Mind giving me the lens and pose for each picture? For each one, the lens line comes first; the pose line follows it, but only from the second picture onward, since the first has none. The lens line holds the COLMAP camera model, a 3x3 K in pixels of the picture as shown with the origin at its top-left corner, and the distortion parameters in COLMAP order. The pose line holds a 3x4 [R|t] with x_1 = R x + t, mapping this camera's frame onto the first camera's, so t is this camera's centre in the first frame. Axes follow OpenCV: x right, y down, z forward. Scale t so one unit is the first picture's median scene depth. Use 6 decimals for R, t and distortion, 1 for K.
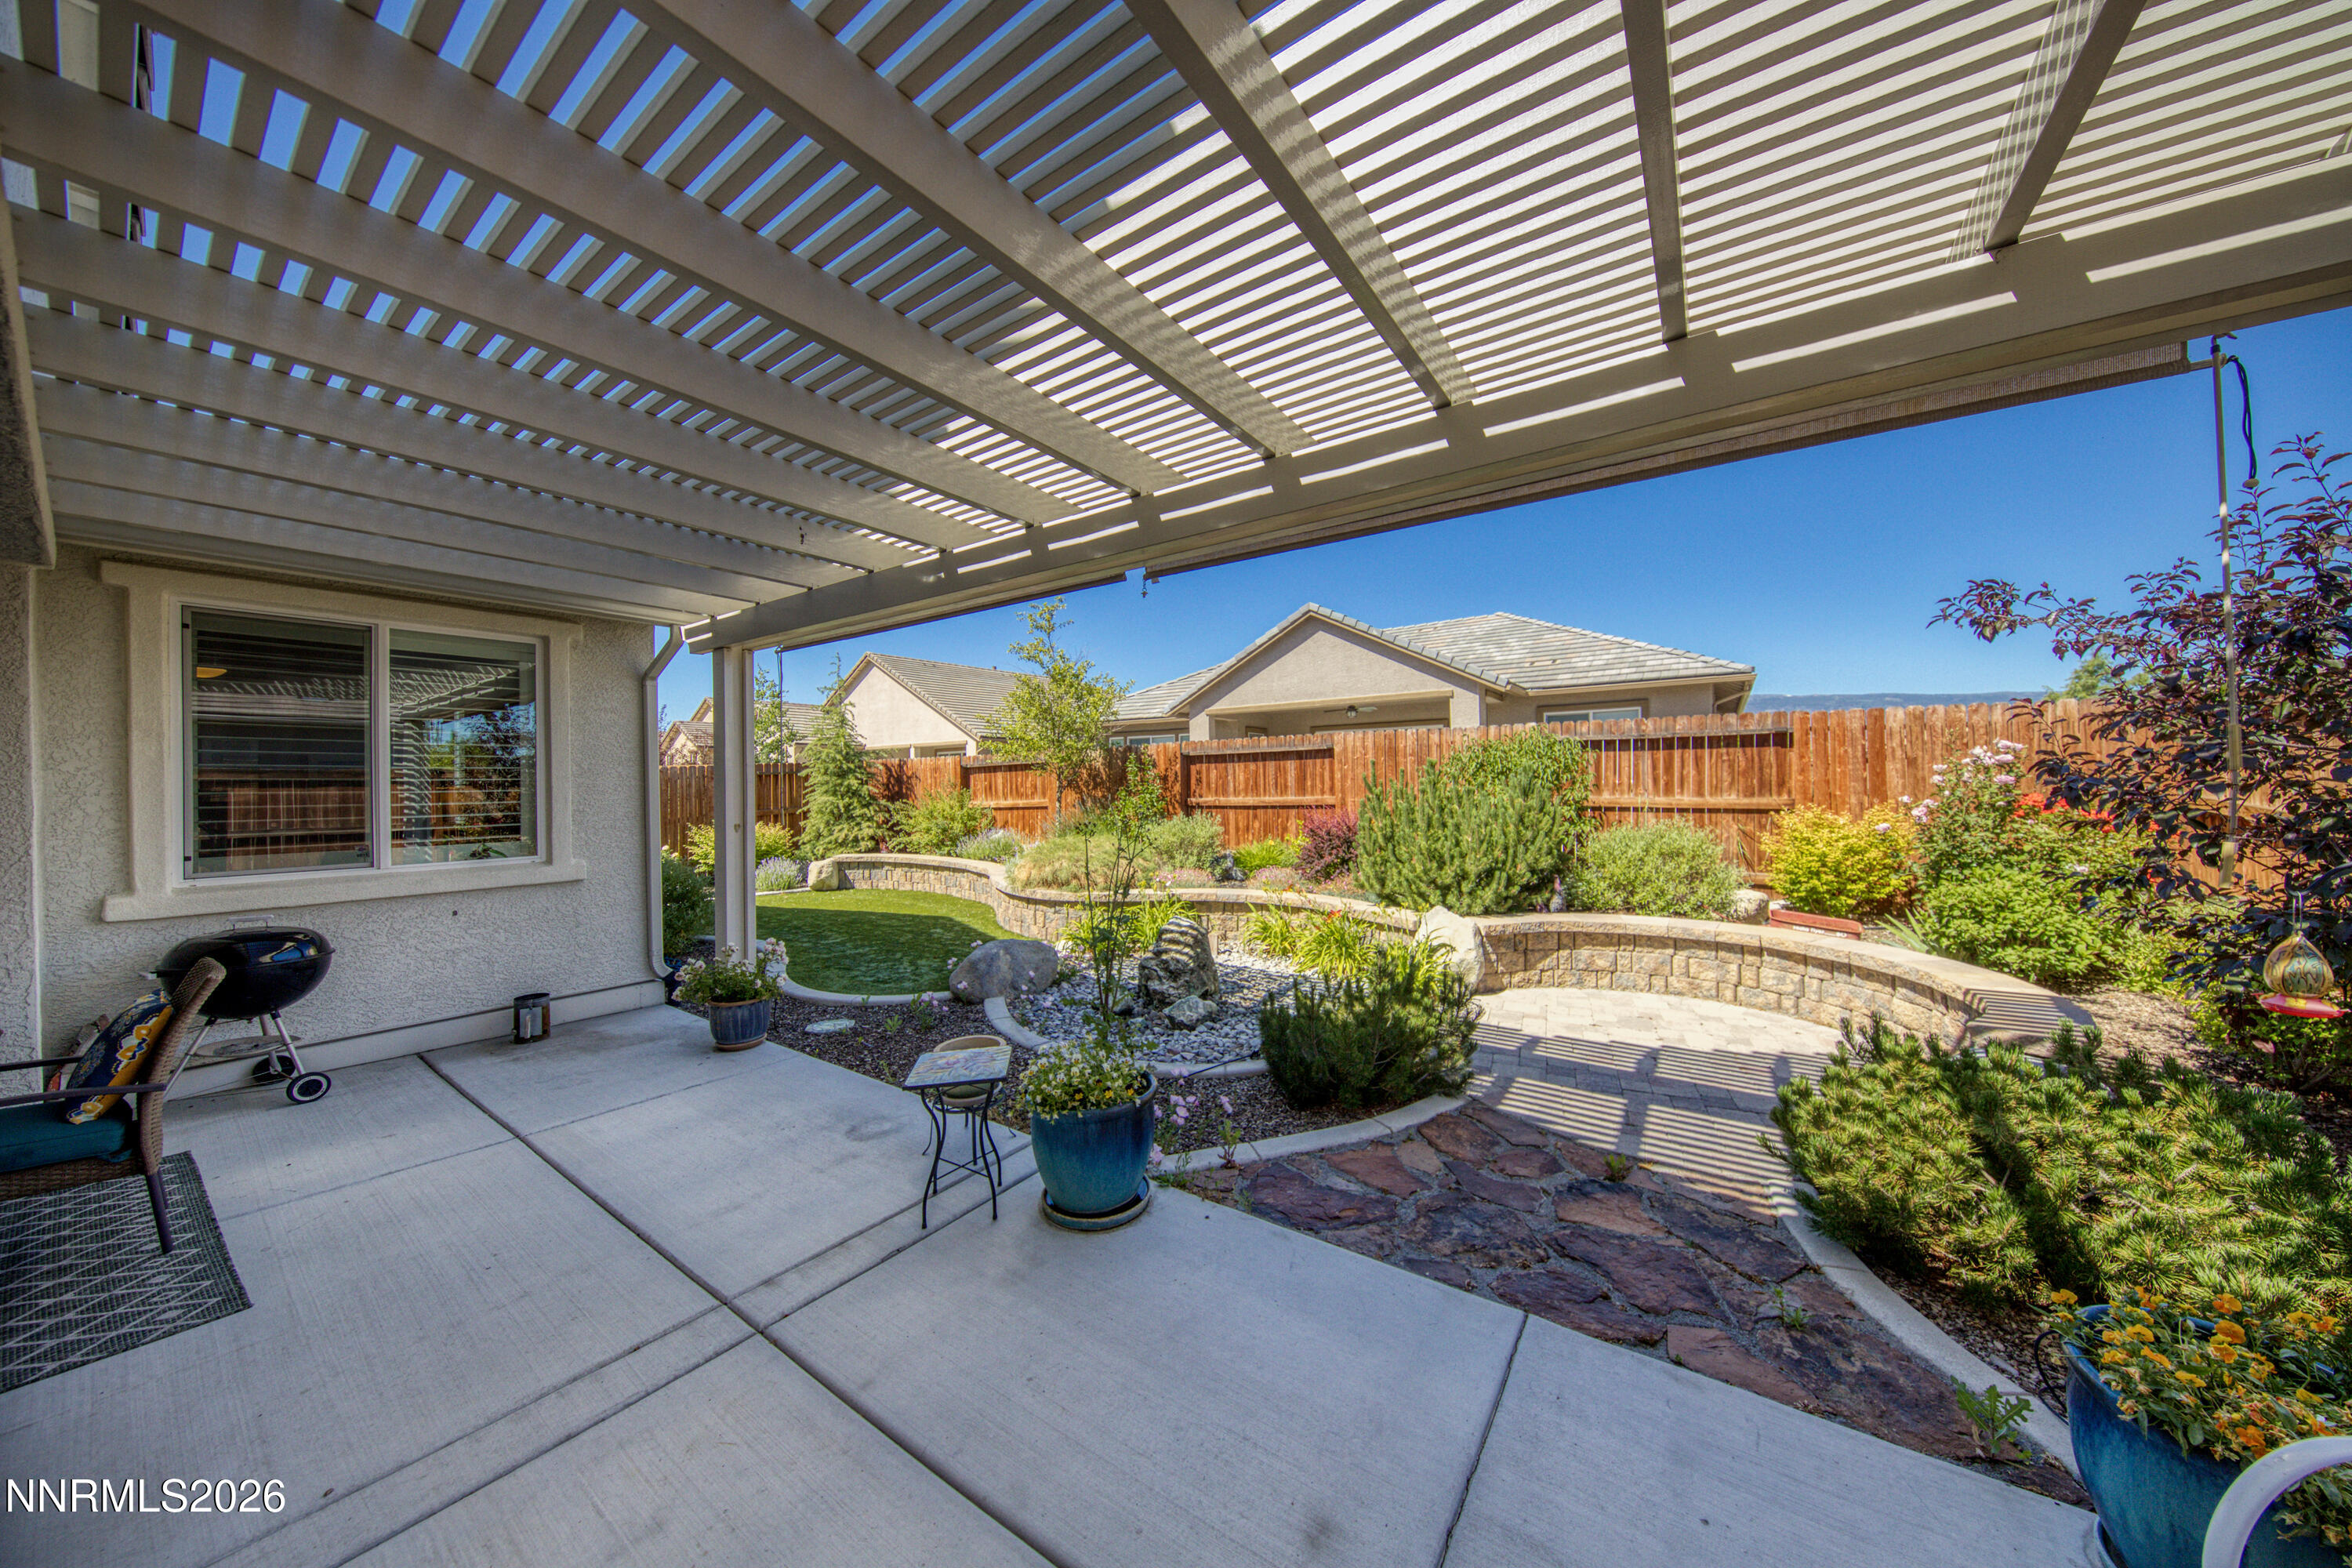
lens RADIAL K [[765.5, 0, 1207.7], [0, 765.5, 781.4], [0, 0, 1]] dist [-0.000024, -0.003546]
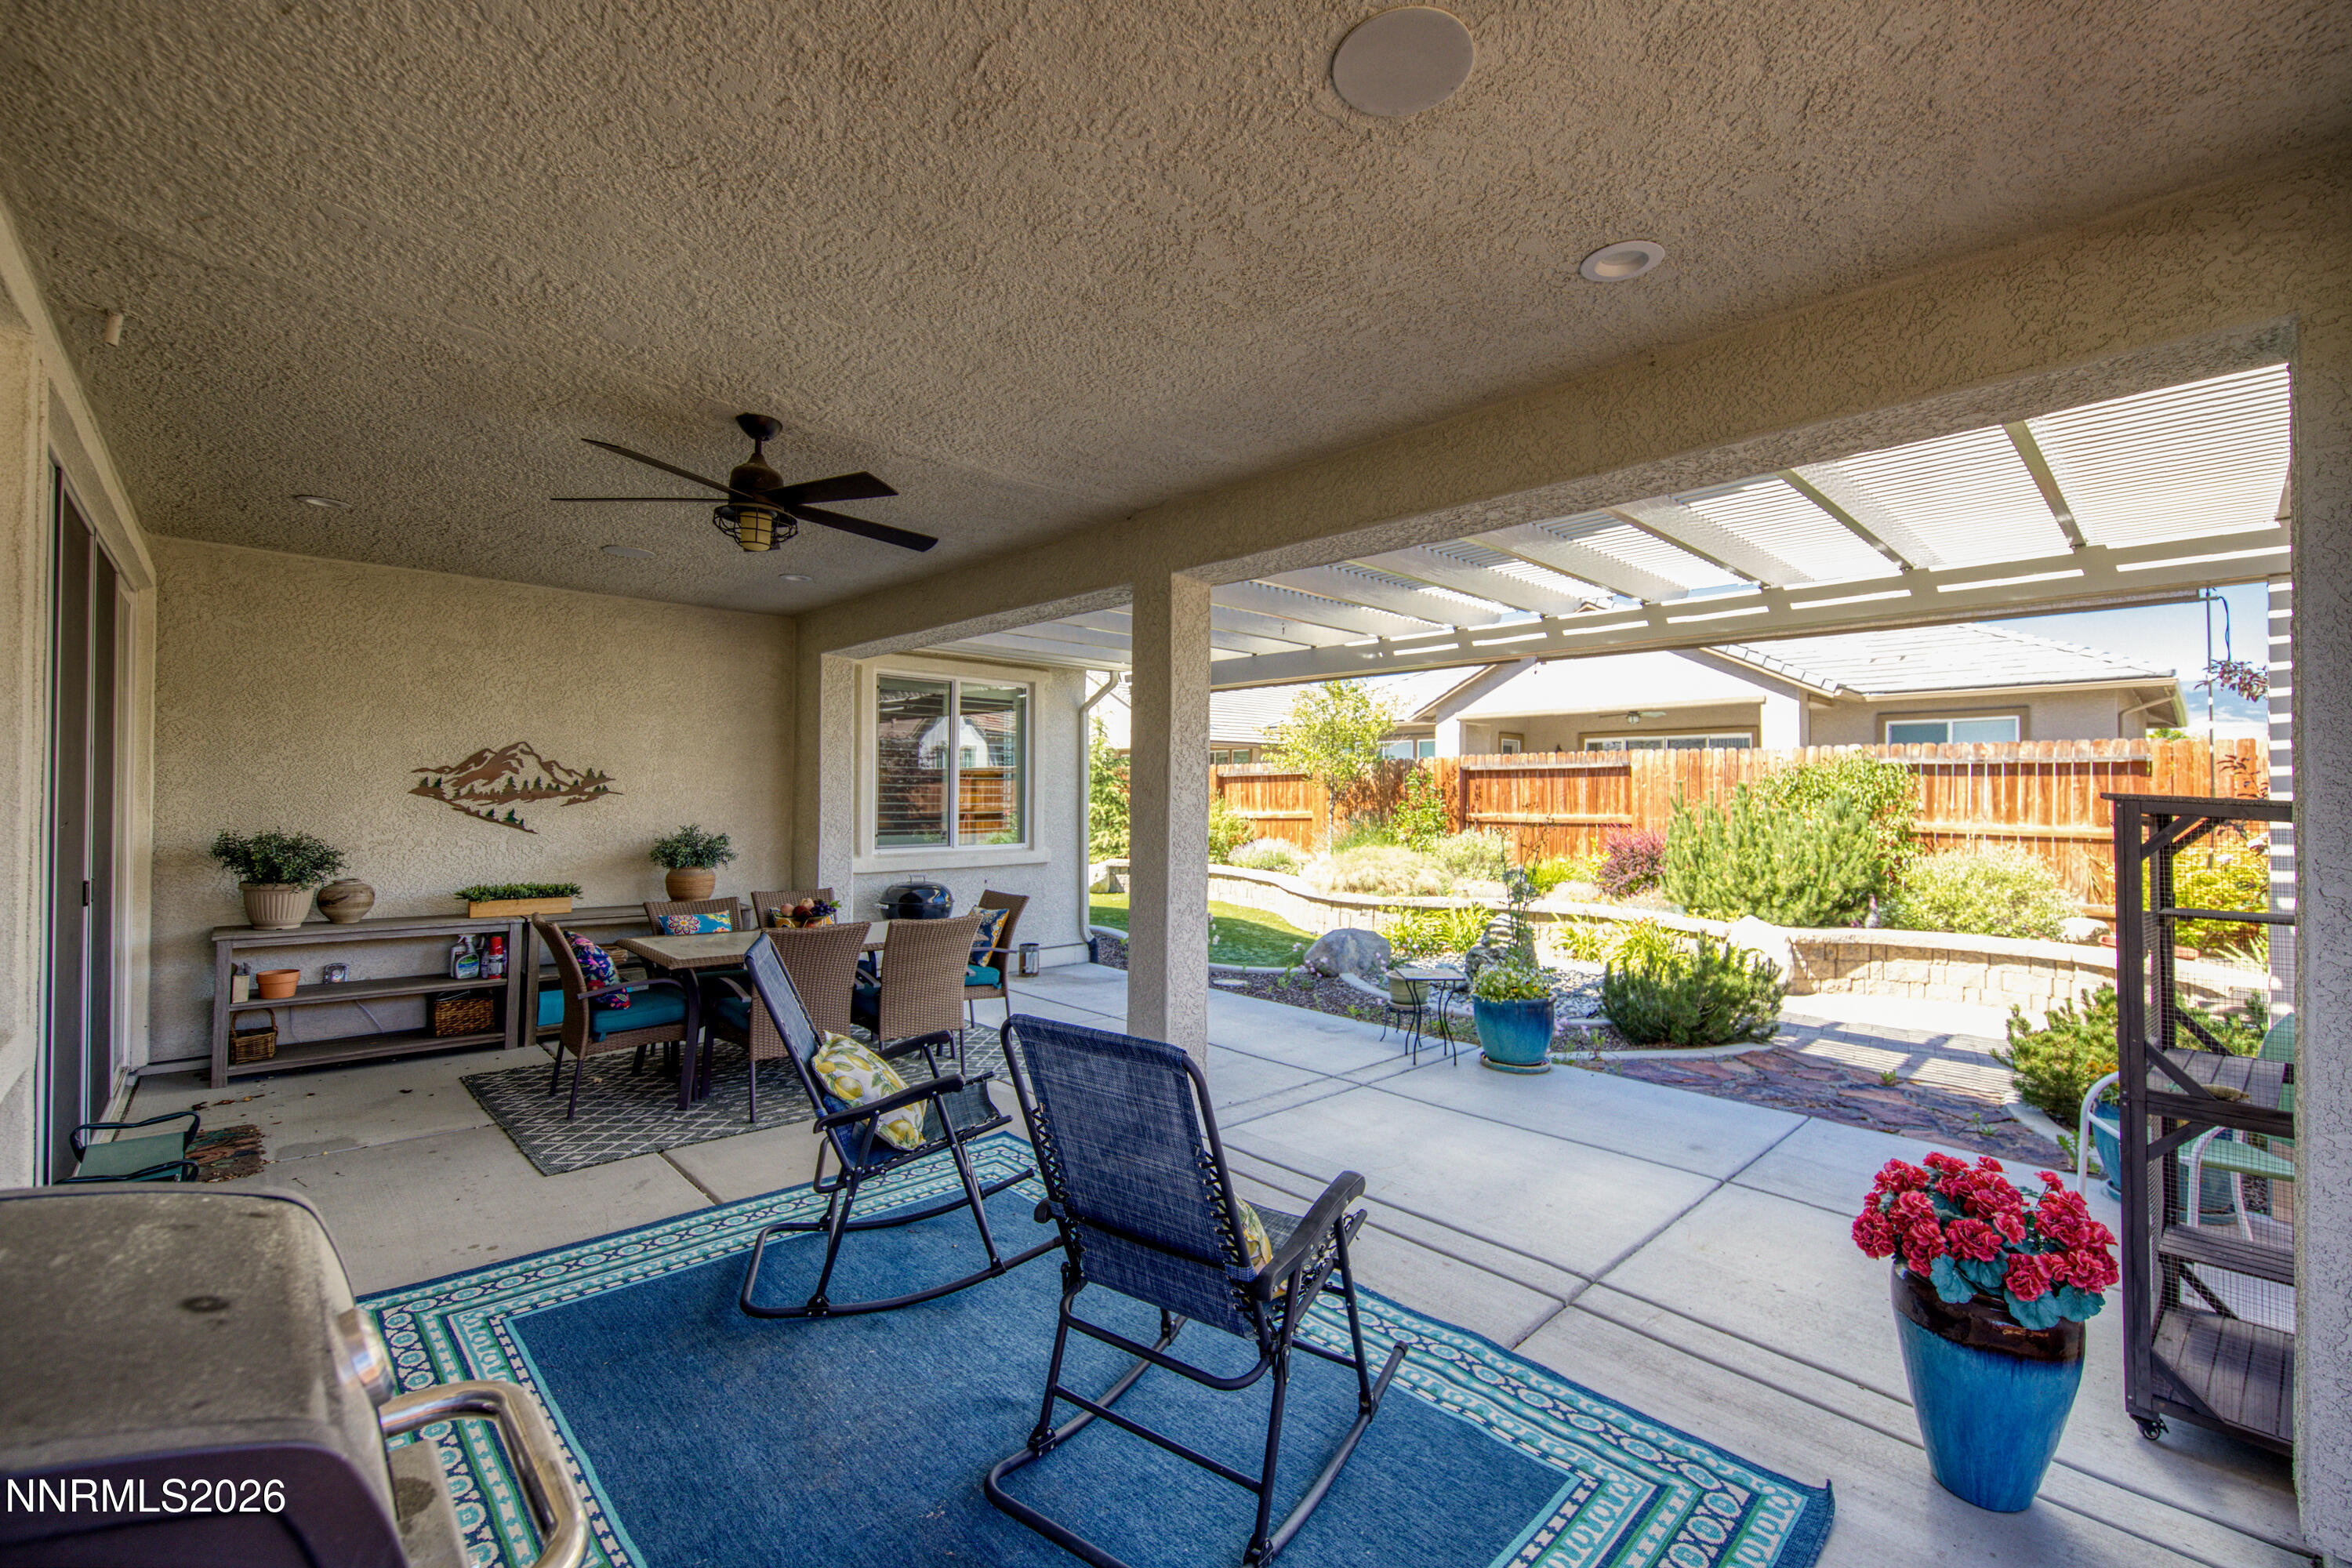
lens RADIAL K [[994.1, 0, 1182.7], [0, 994.1, 780.8], [0, 0, 1]] dist [-0.000315, -0.000623]
pose [[0.976153, 0.018254, -0.216313, -0.174825], [-0.020285, 0.999769, -0.007171, -0.005584], [0.216132, 0.011388, 0.976298, -0.534103]]
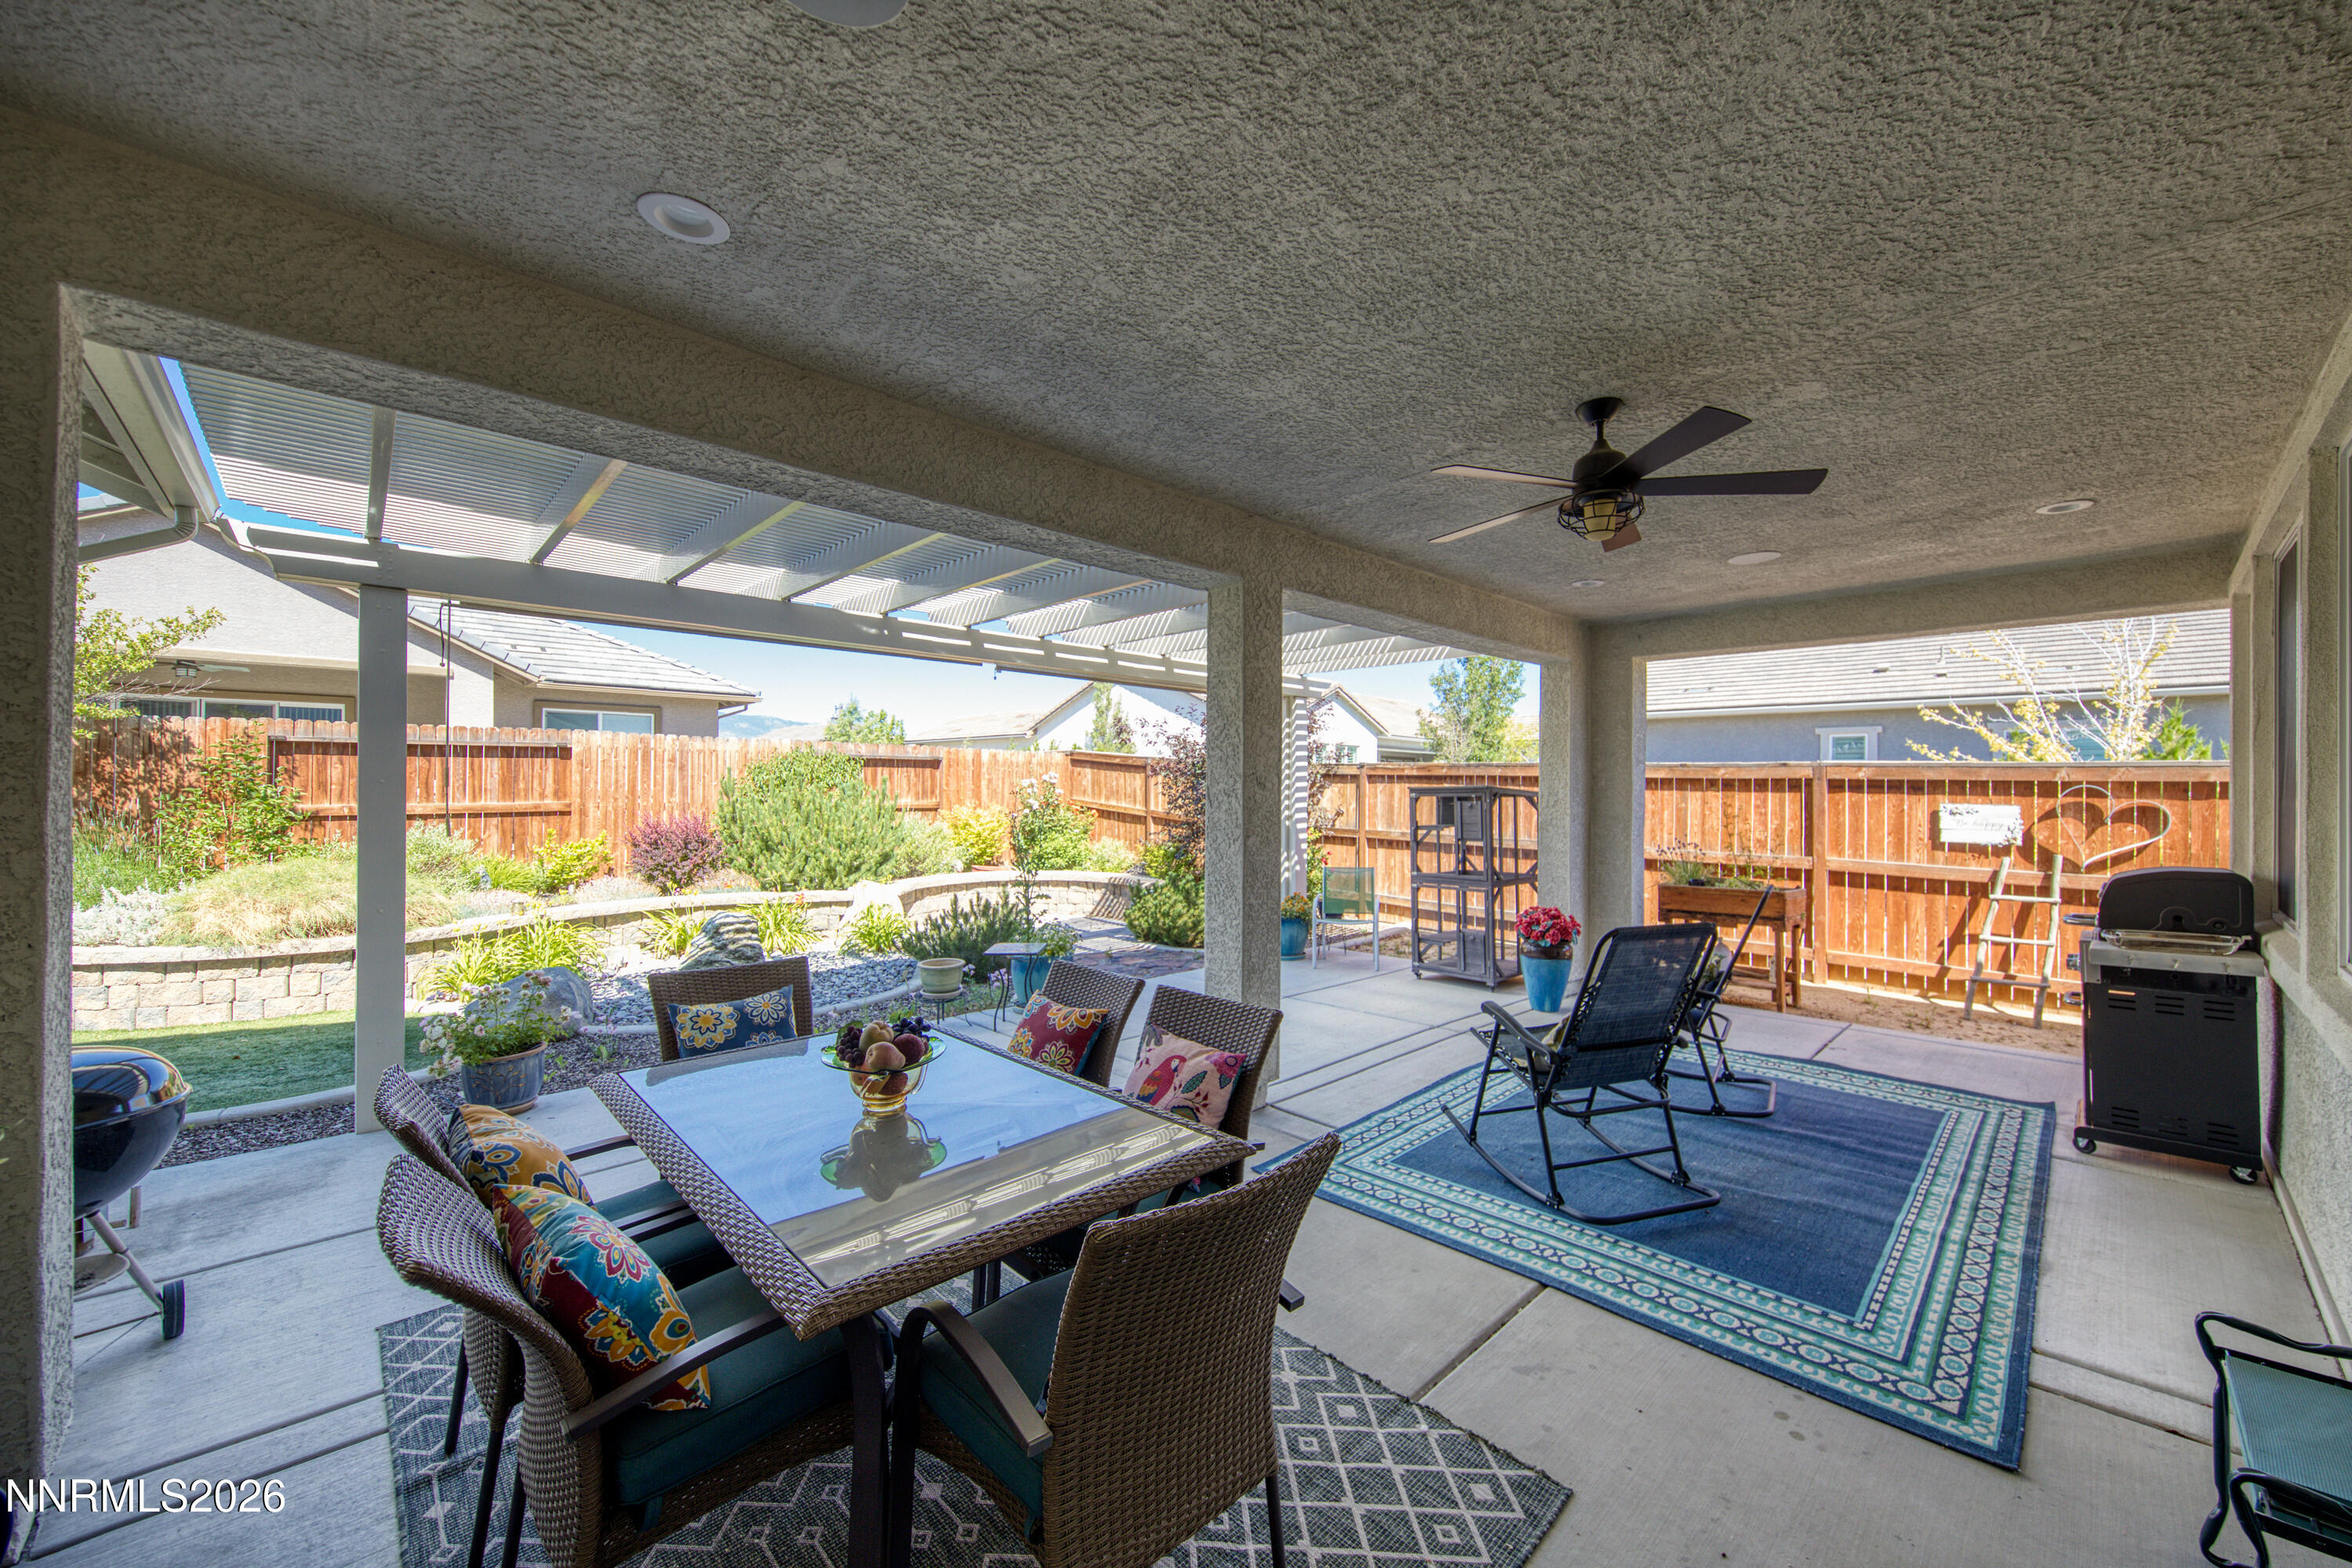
lens RADIAL K [[879.2, 0, 1214.0], [0, 879.2, 774.6], [0, 0, 1]] dist [0.000368, -0.000027]
pose [[0.197690, 0.023809, 0.979975, -1.036771], [-0.014262, 0.999669, -0.021411, -0.001105], [-0.980161, -0.009743, 0.197964, 0.058499]]
